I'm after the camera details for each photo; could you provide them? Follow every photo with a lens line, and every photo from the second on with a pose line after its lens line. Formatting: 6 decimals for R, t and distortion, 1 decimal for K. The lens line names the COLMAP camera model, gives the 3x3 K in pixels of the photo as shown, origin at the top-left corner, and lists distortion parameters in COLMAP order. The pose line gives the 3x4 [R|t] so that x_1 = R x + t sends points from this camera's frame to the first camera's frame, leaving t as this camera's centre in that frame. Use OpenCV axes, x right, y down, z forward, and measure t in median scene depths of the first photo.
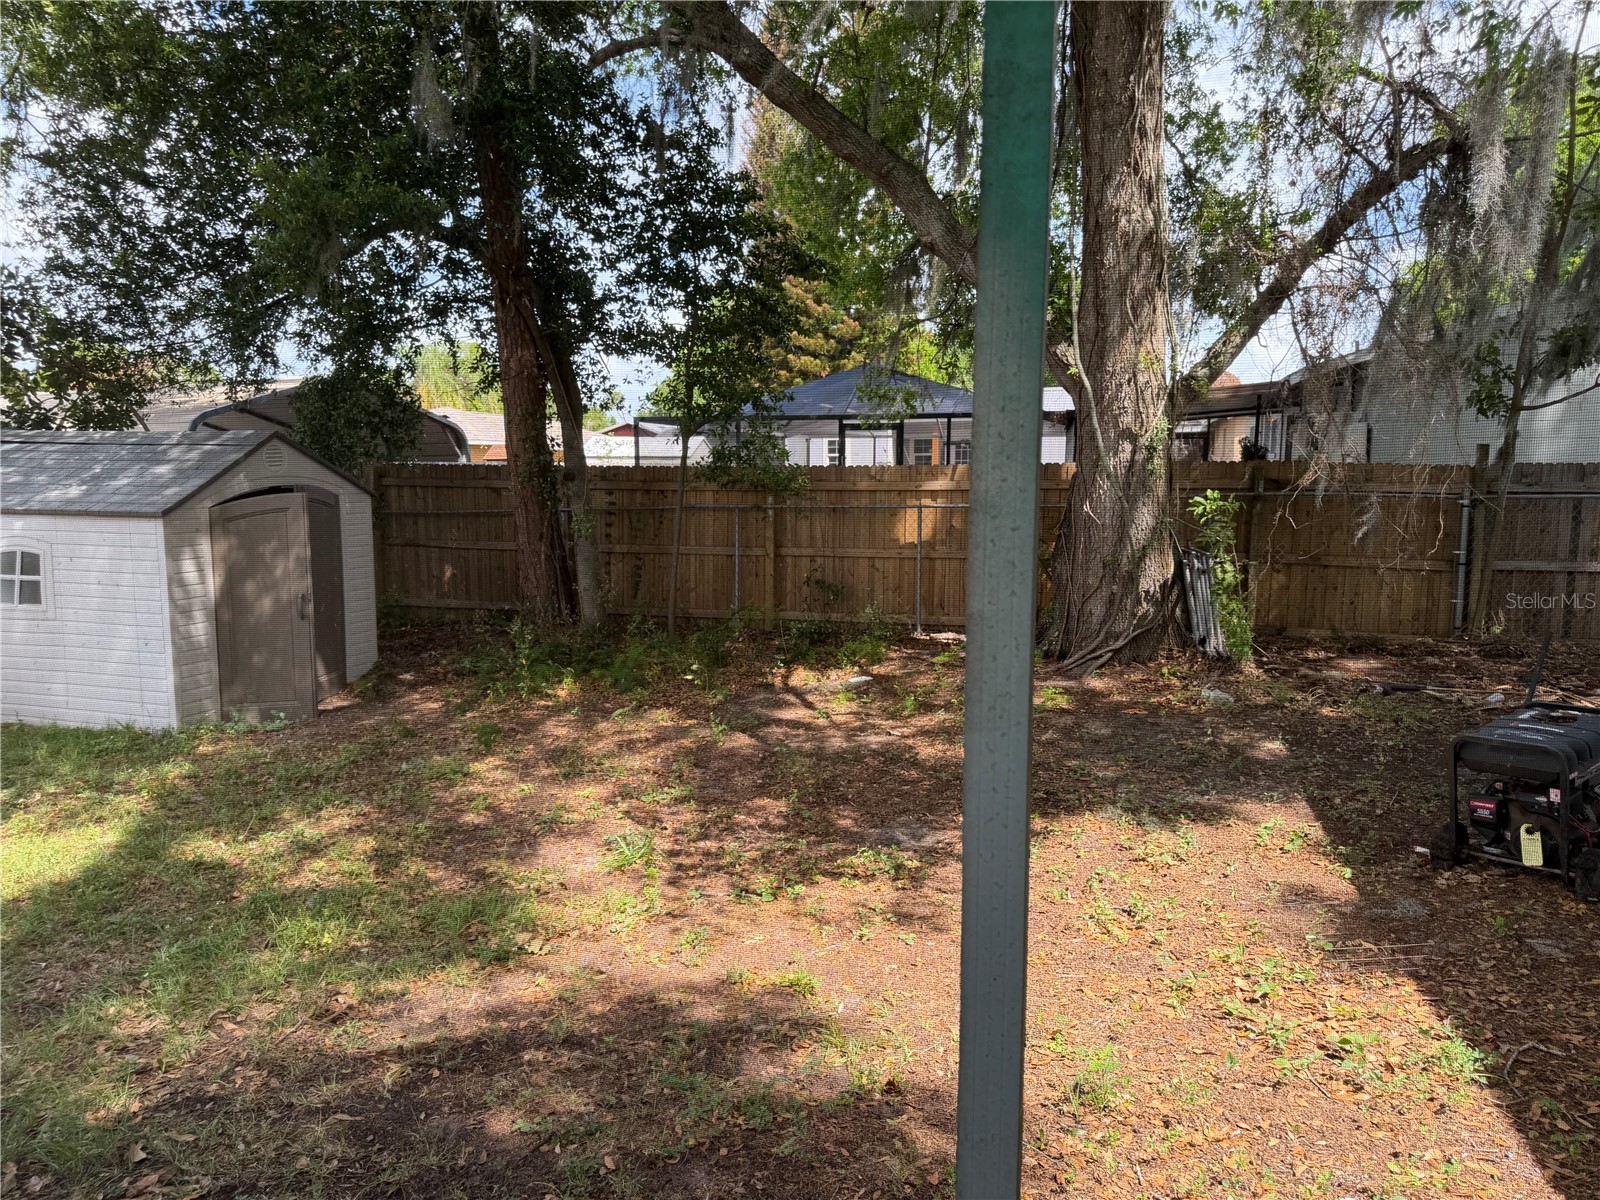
lens RADIAL K [[1130.3, 0, 799.2], [0, 1130.3, 600.2], [0, 0, 1]] dist [0.032281, -0.023789]
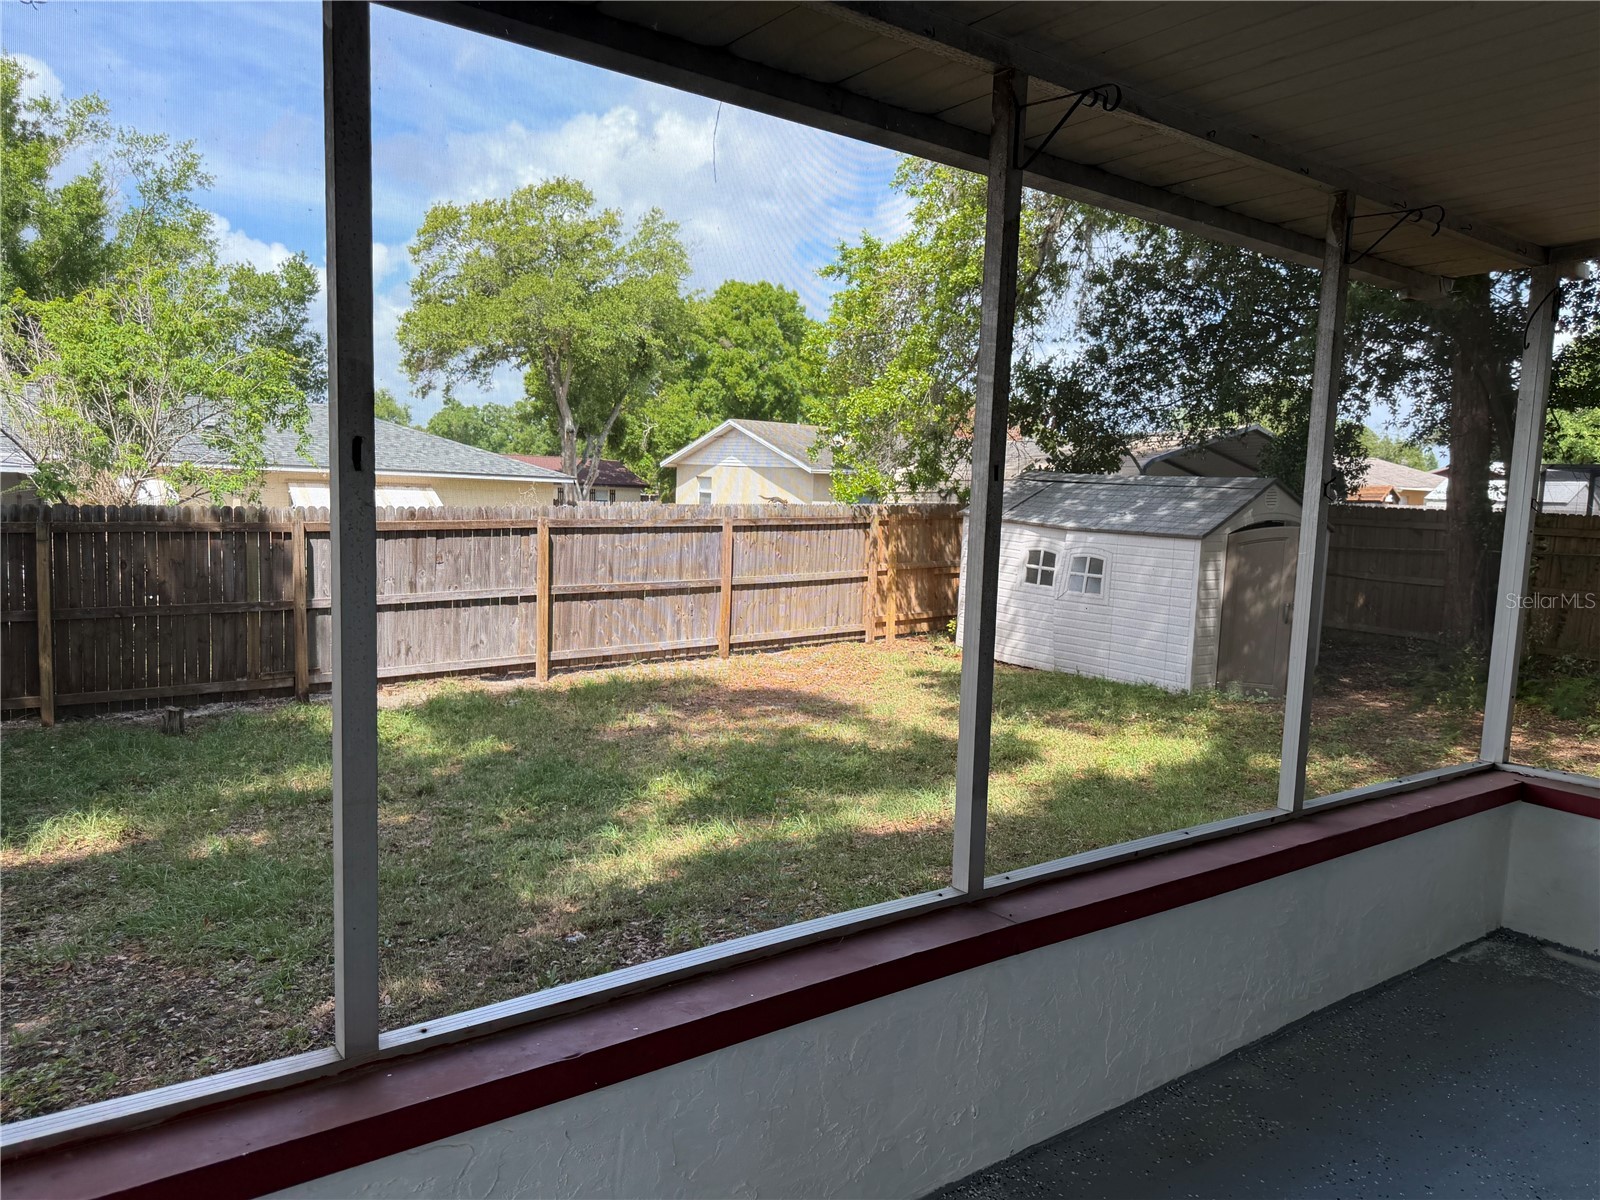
lens RADIAL K [[1130.3, 0, 799.2], [0, 1130.3, 595.7], [0, 0, 1]] dist [0.032281, -0.023789]
pose [[0.786529, 0.086929, -0.611405, -0.080775], [-0.108298, 0.994116, 0.002024, 0.044907], [0.607984, 0.064622, 0.791315, -0.383706]]
